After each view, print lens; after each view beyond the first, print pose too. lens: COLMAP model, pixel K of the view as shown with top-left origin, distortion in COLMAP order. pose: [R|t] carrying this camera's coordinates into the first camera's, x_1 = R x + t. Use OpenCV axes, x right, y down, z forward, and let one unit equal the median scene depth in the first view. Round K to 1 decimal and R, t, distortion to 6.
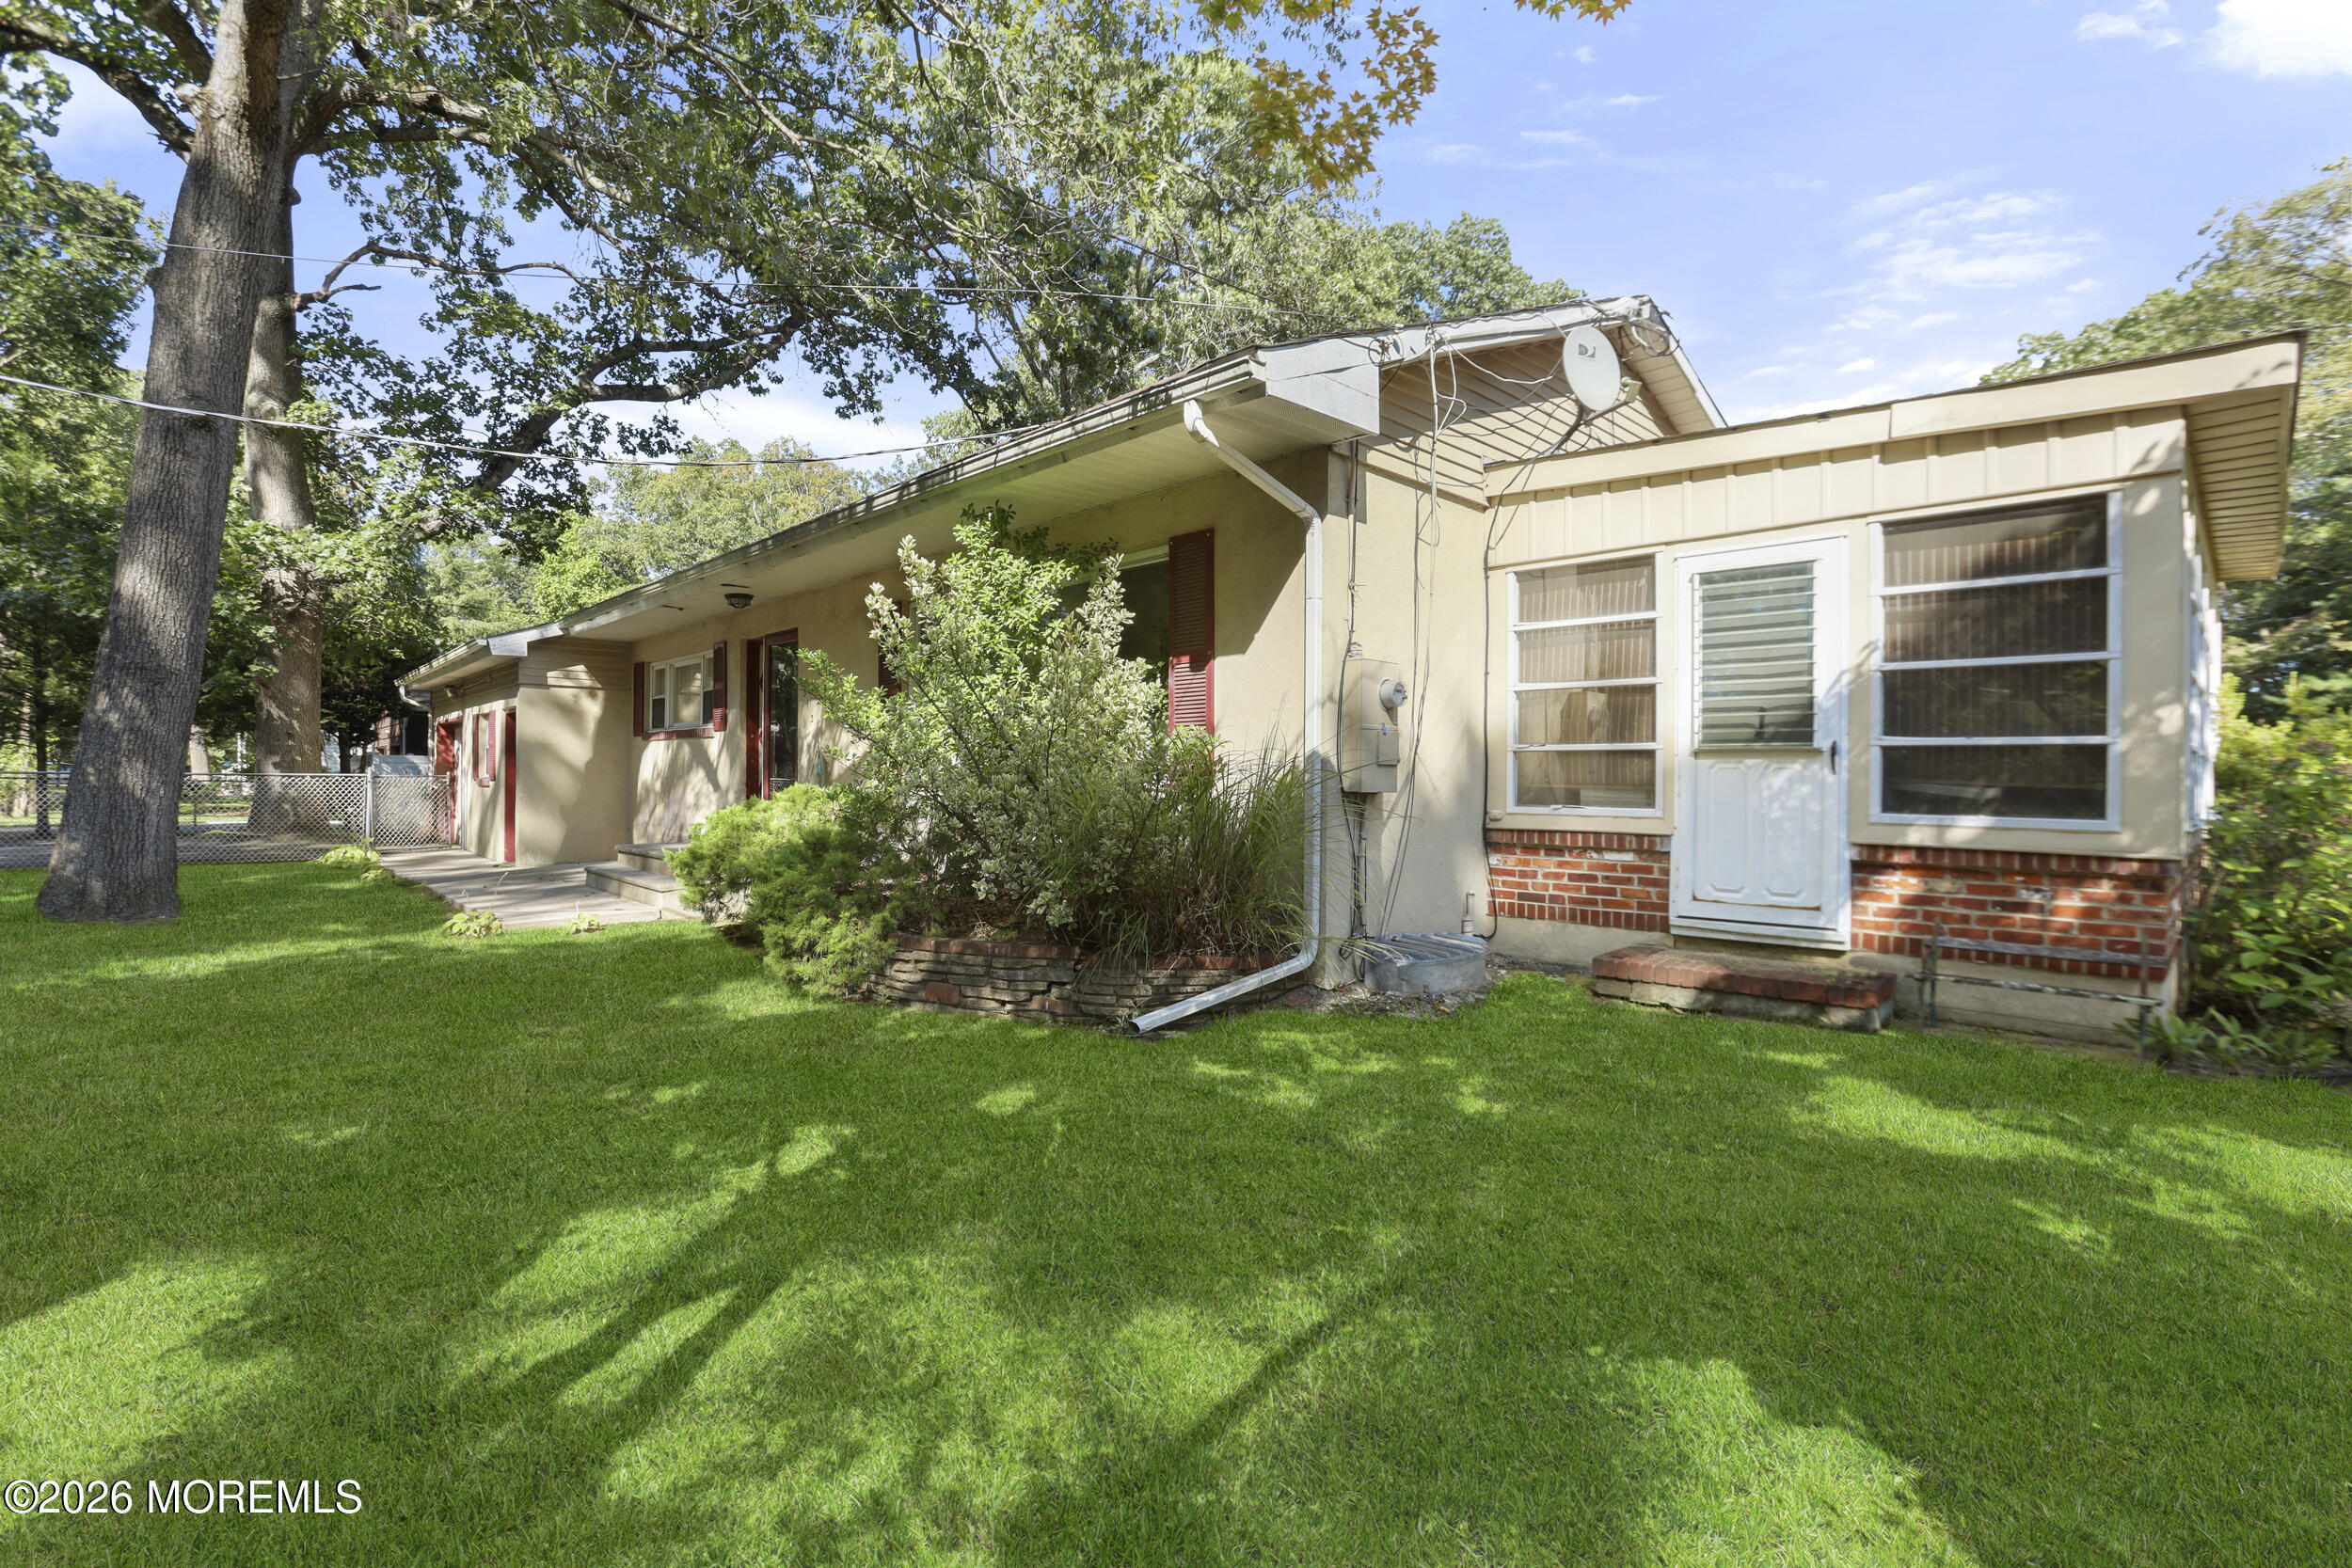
lens RADIAL K [[1066.7, 0, 1176.0], [0, 1066.7, 784.0], [0, 0, 1]] dist [0.003418, 0.000264]
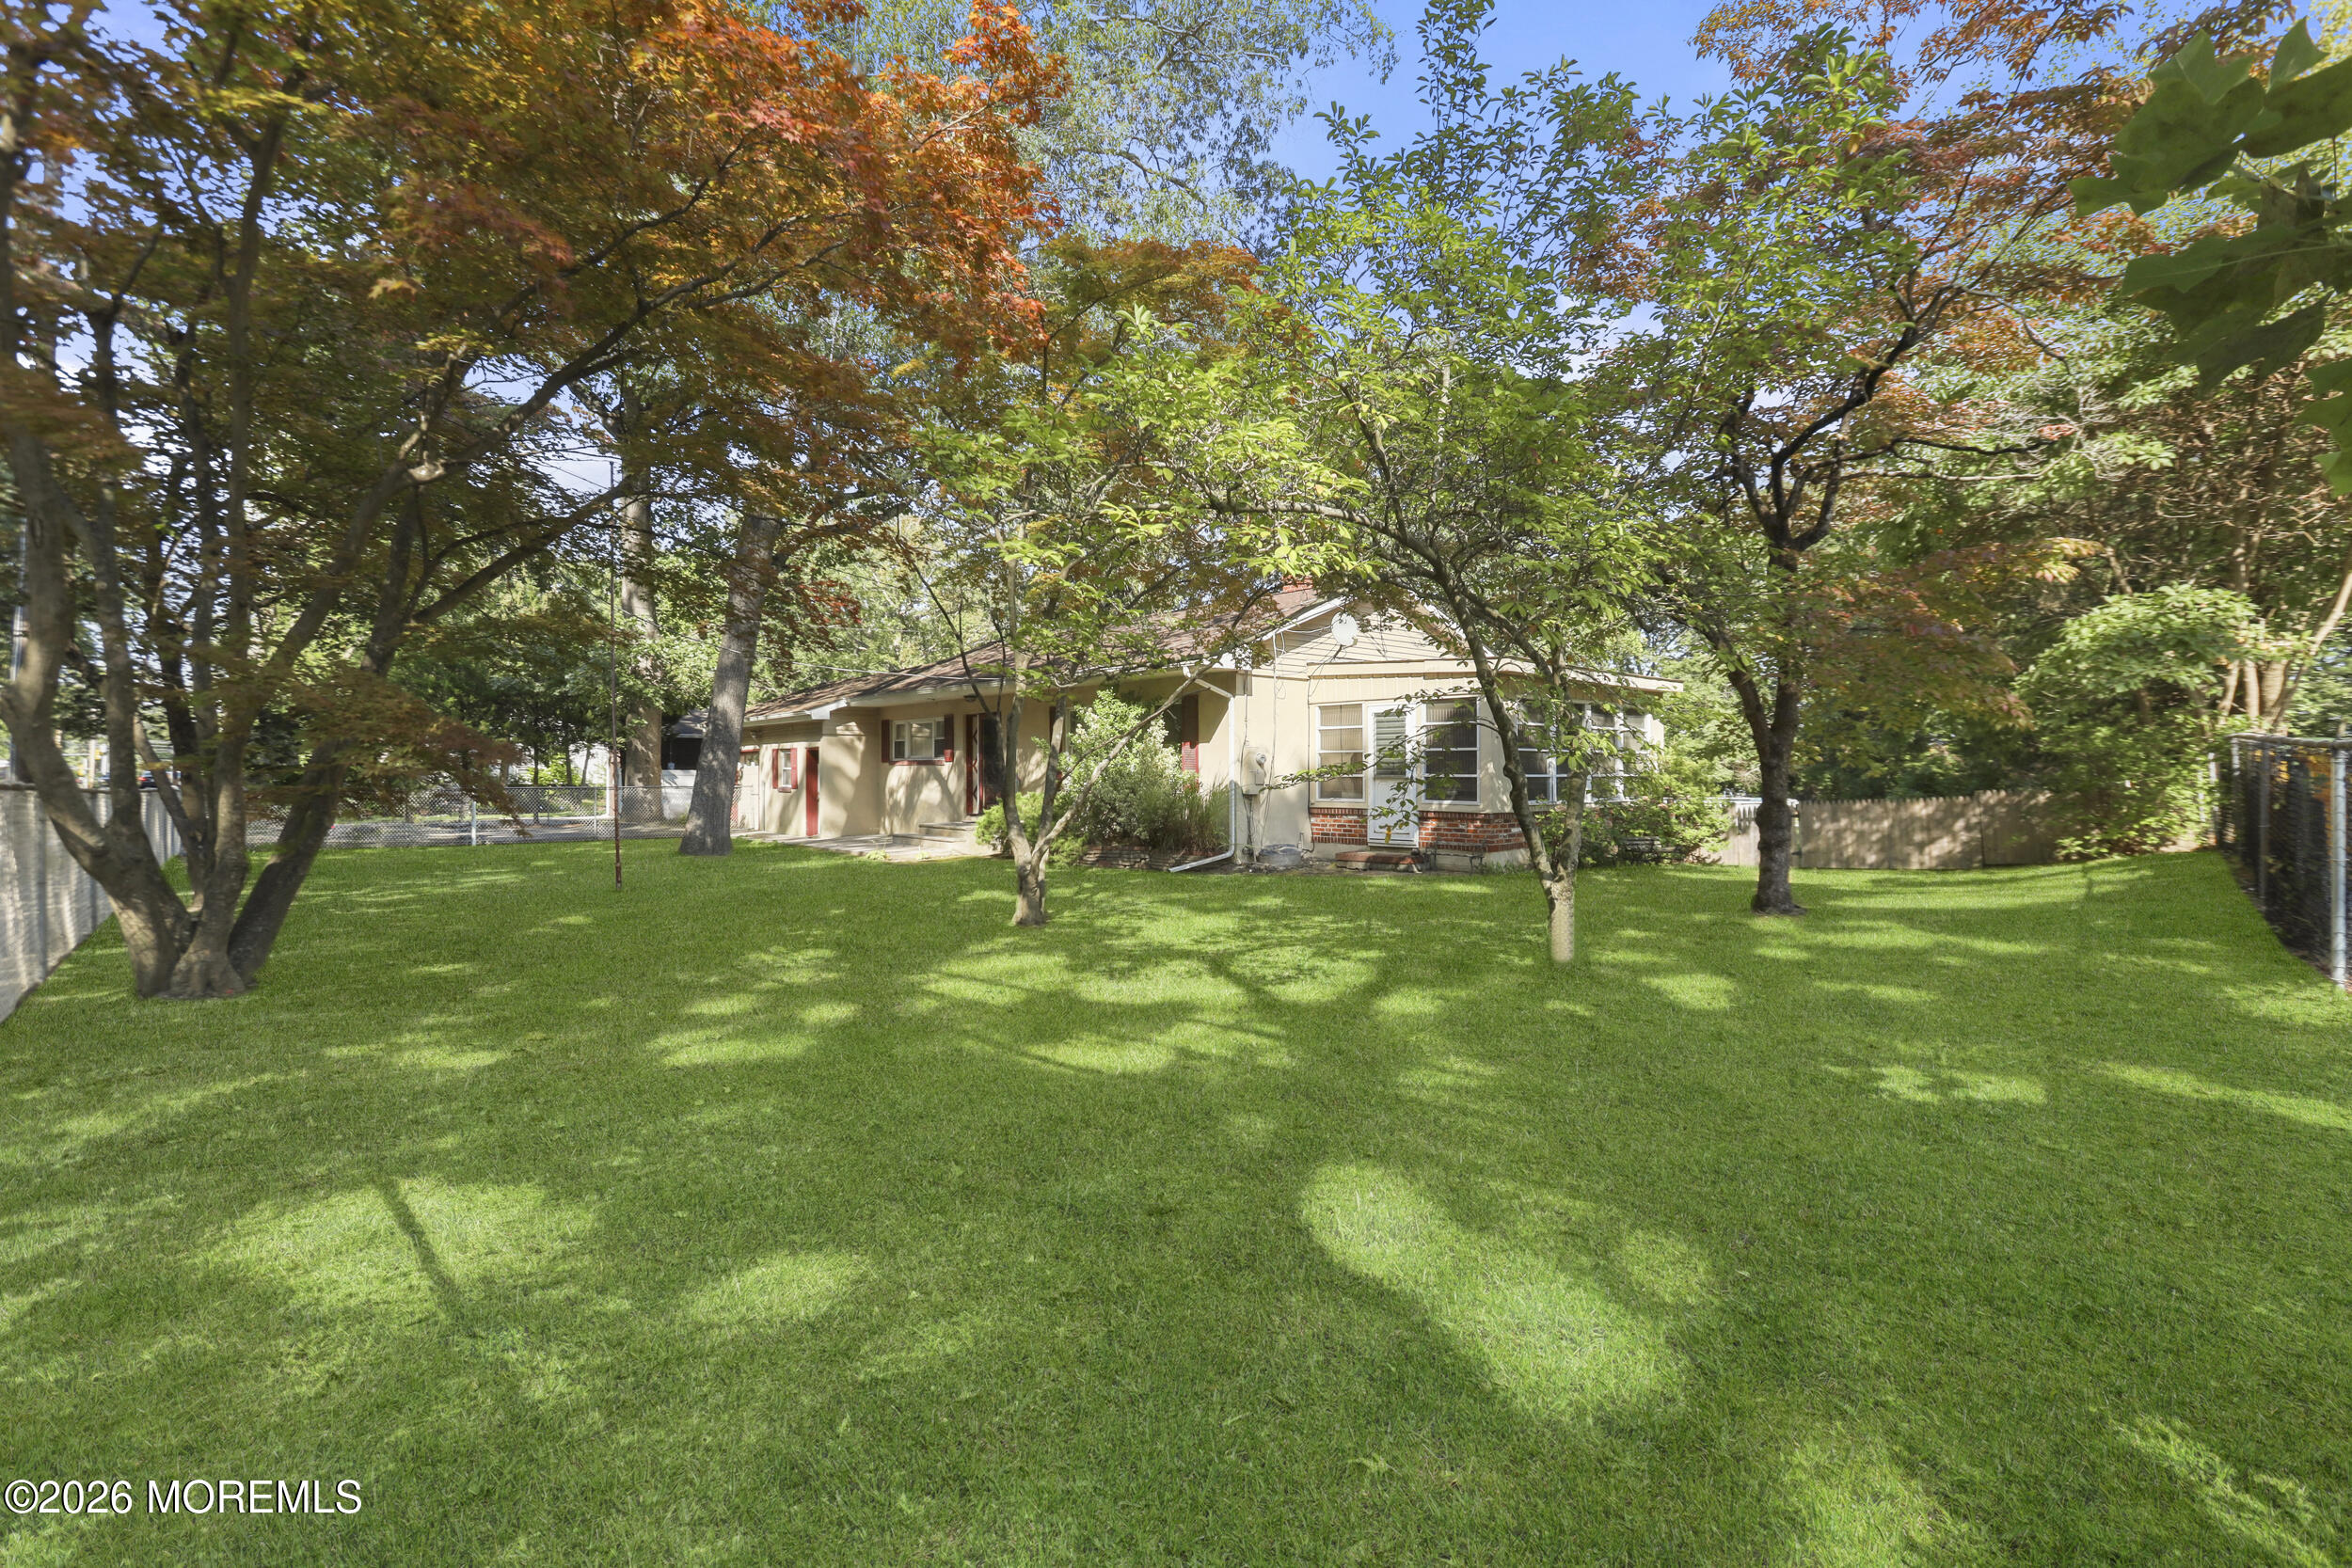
lens RADIAL K [[1131.2, 0, 1176.0], [0, 1131.2, 784.0], [0, 0, 1]] dist [-0.004022, -0.000289]
pose [[0.999109, -0.009920, -0.041011, 0.090945], [0.010186, 0.999928, 0.006305, -0.034950], [0.040945, -0.006717, 0.999139, -1.755129]]
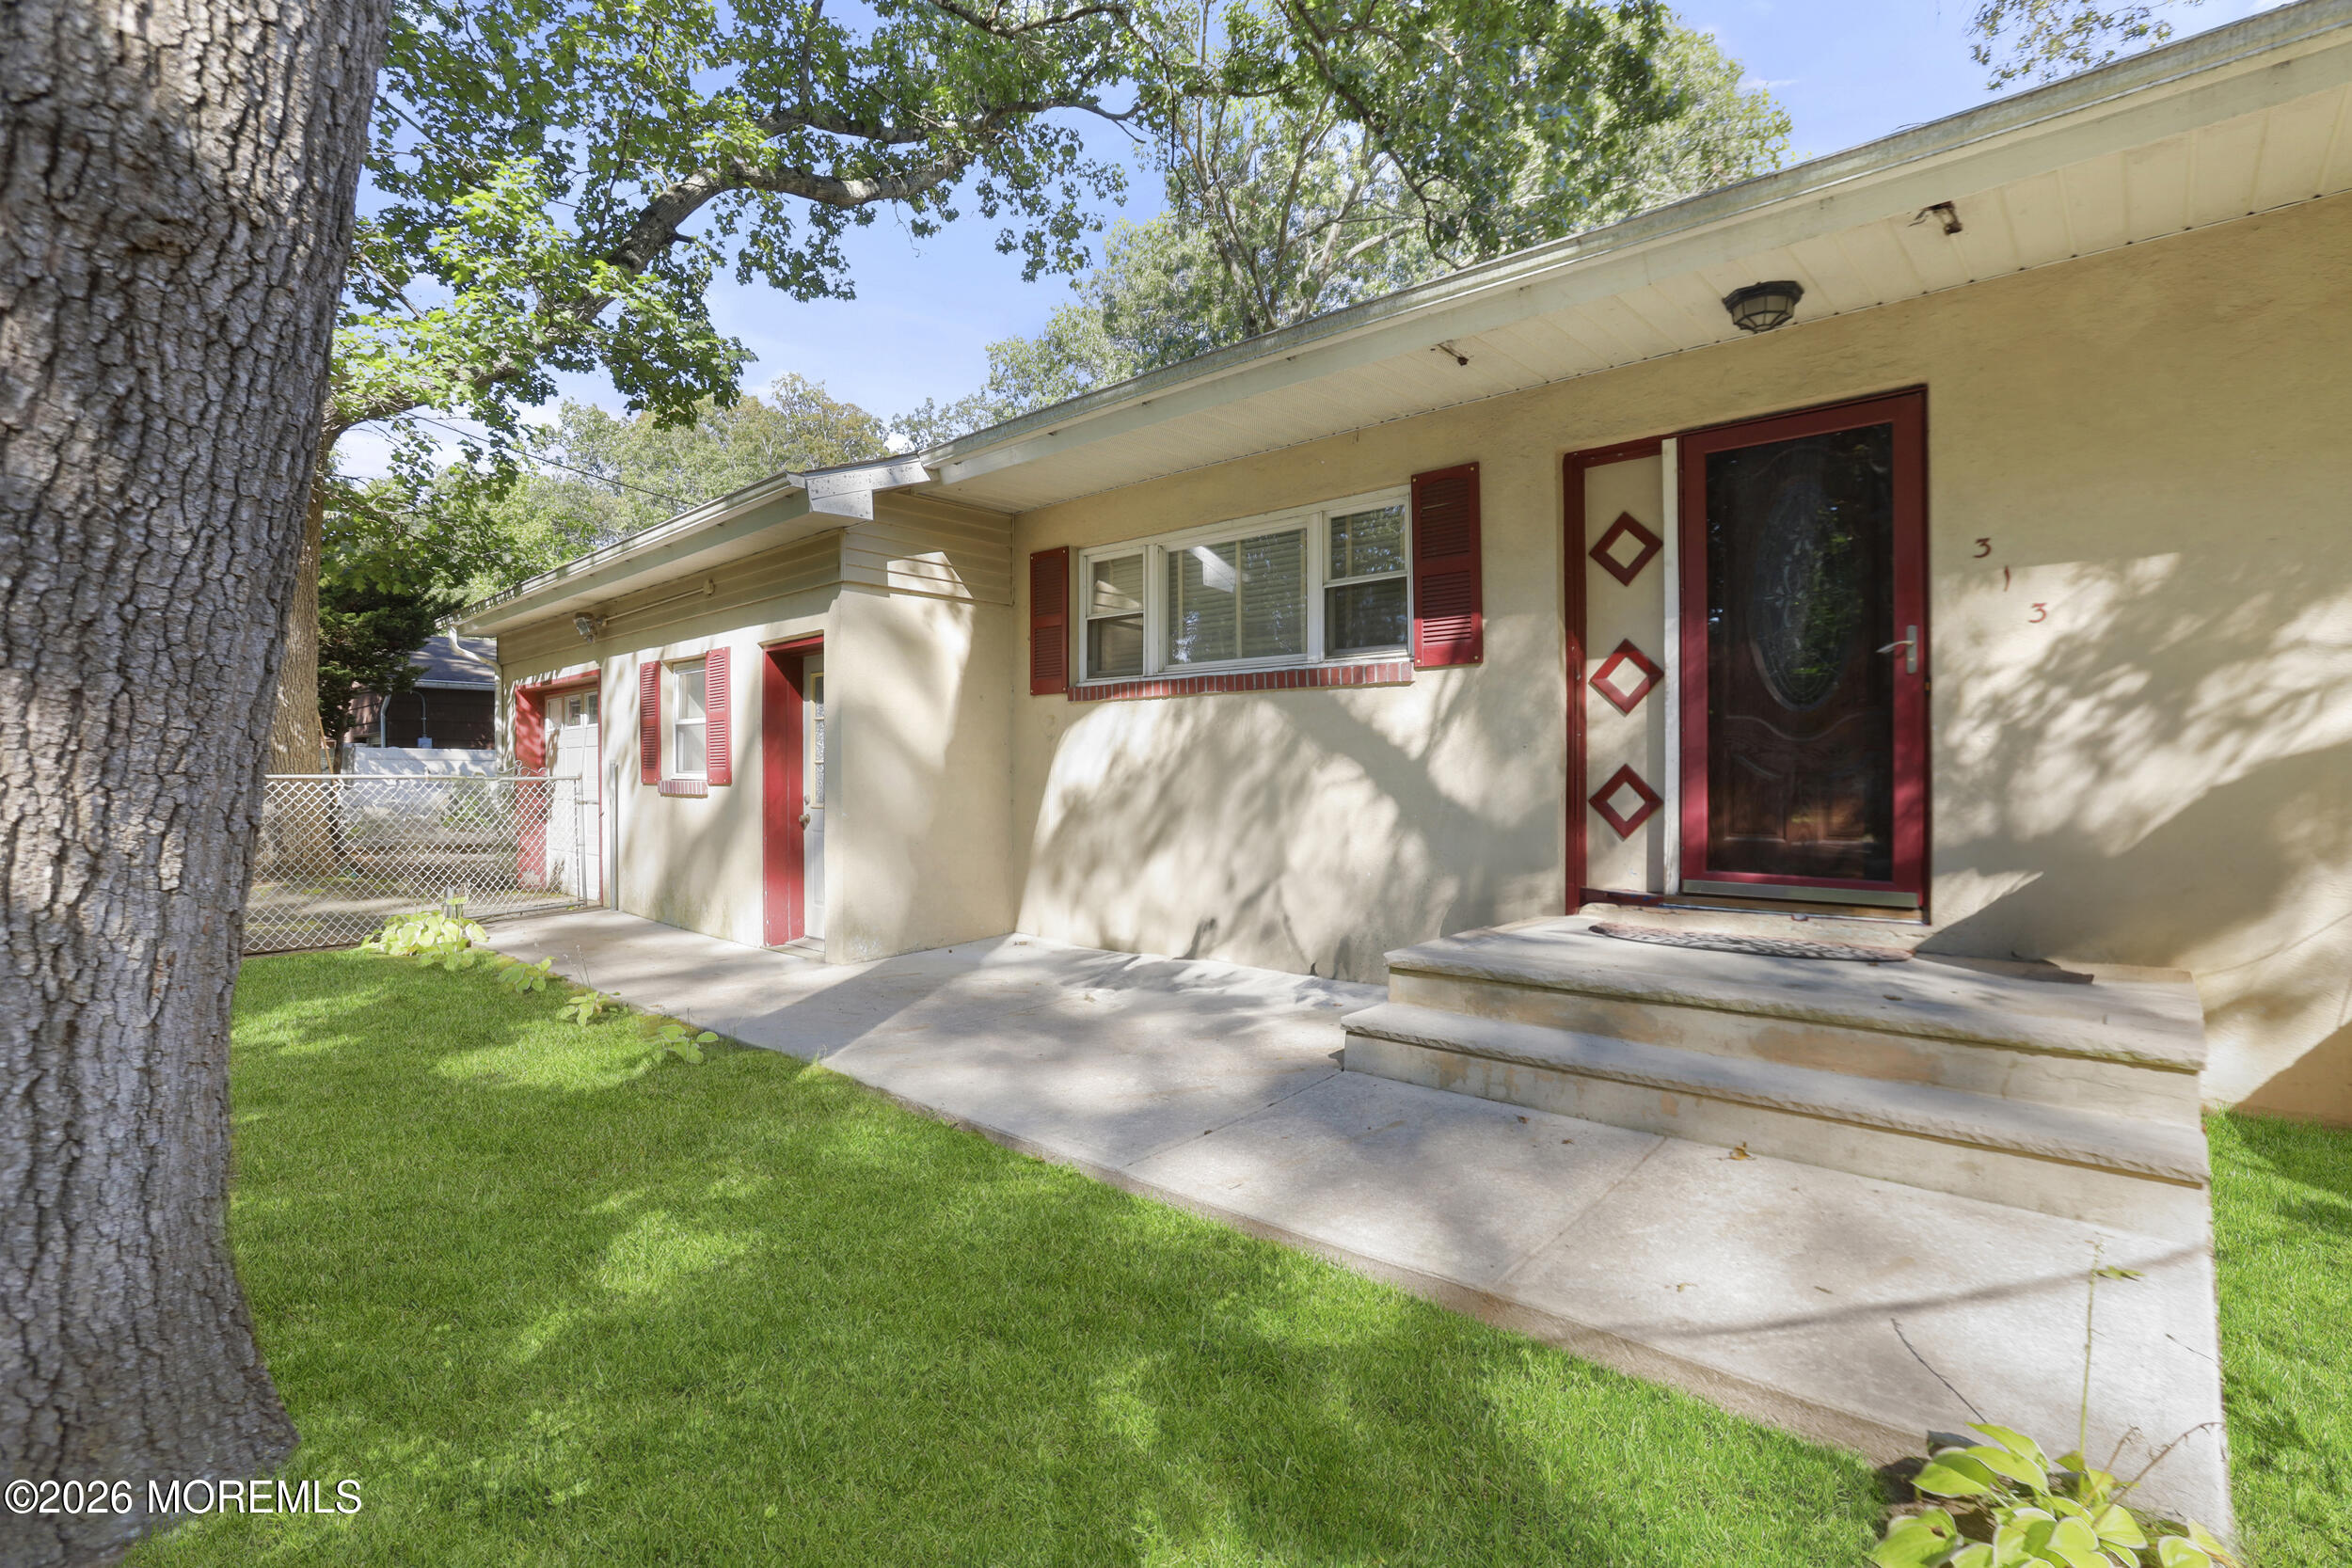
lens RADIAL K [[1131.2, 0, 1176.0], [0, 1131.2, 784.0], [0, 0, 1]] dist [-0.004022, -0.000289]
pose [[0.998443, 0.007915, 0.055209, -1.021465], [-0.007105, 0.999864, -0.014850, 0.004873], [-0.055319, 0.014435, 0.998364, 1.019032]]
